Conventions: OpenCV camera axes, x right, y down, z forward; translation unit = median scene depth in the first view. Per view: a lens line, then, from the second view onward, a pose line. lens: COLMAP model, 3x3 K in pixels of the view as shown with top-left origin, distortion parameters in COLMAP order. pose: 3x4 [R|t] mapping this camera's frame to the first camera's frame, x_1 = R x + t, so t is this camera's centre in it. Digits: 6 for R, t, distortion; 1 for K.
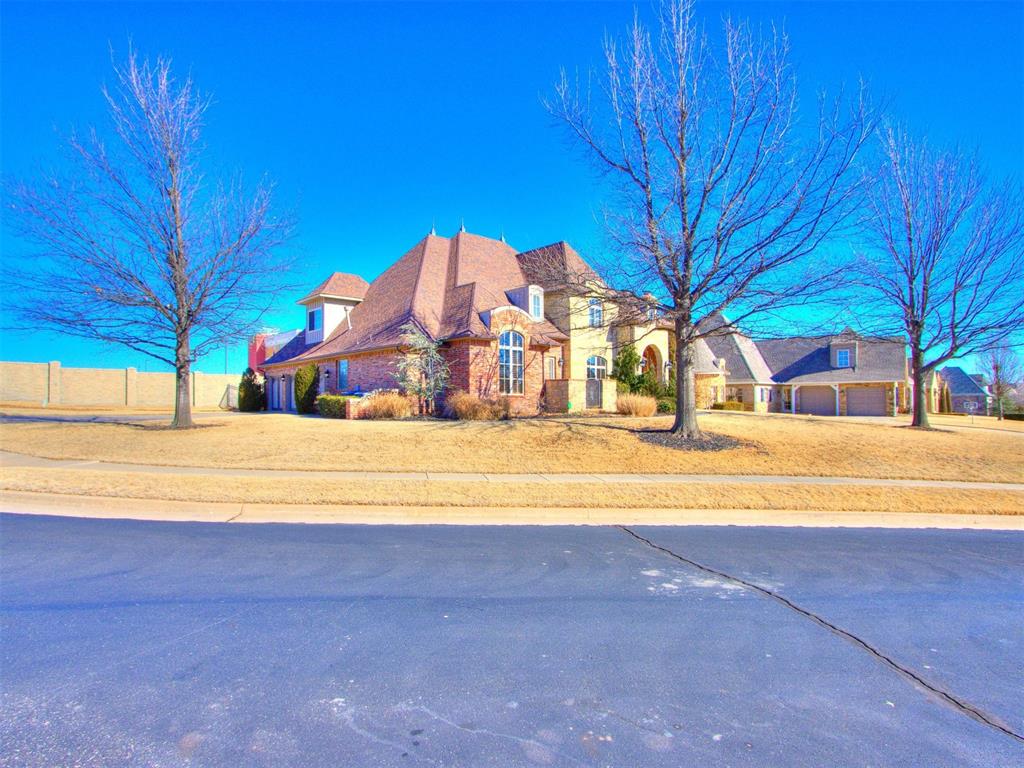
lens RADIAL K [[501.2, 0, 512.1], [0, 501.2, 387.3], [0, 0, 1]] dist [-0.000485, 0.002806]
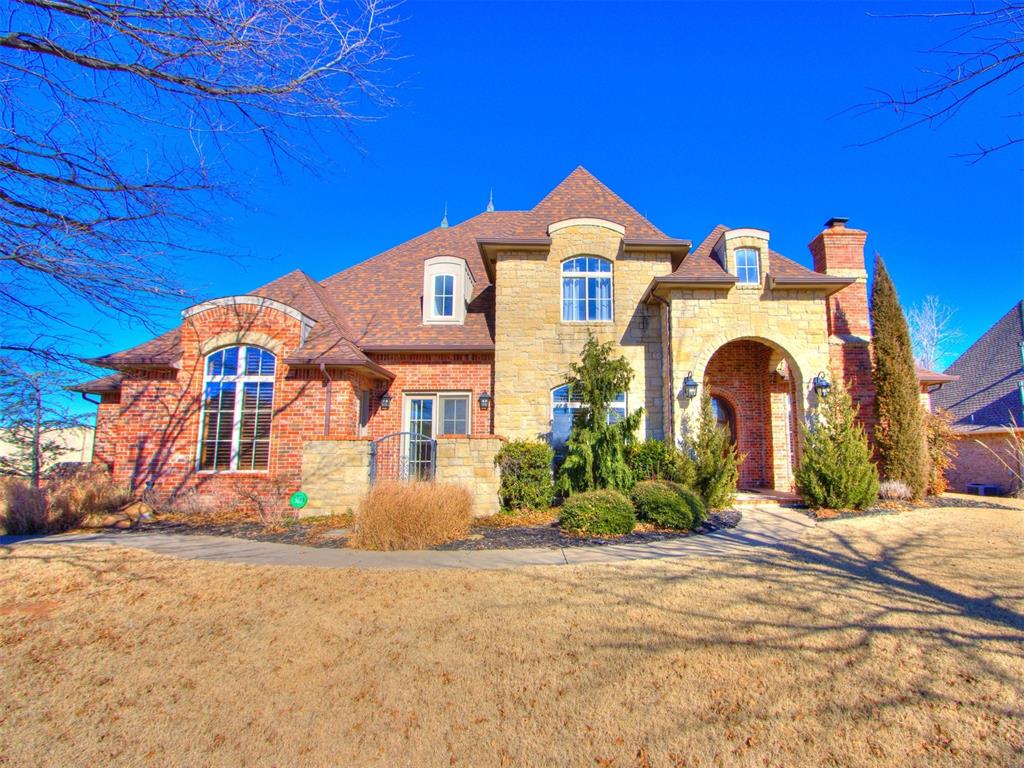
lens RADIAL K [[501.2, 0, 512.8], [0, 501.2, 386.7], [0, 0, 1]] dist [-0.000485, 0.002806]
pose [[0.729099, -0.089195, -0.678572, 0.536841], [0.010207, 0.992778, -0.119529, -0.007471], [0.684333, 0.080222, 0.724744, 0.823878]]
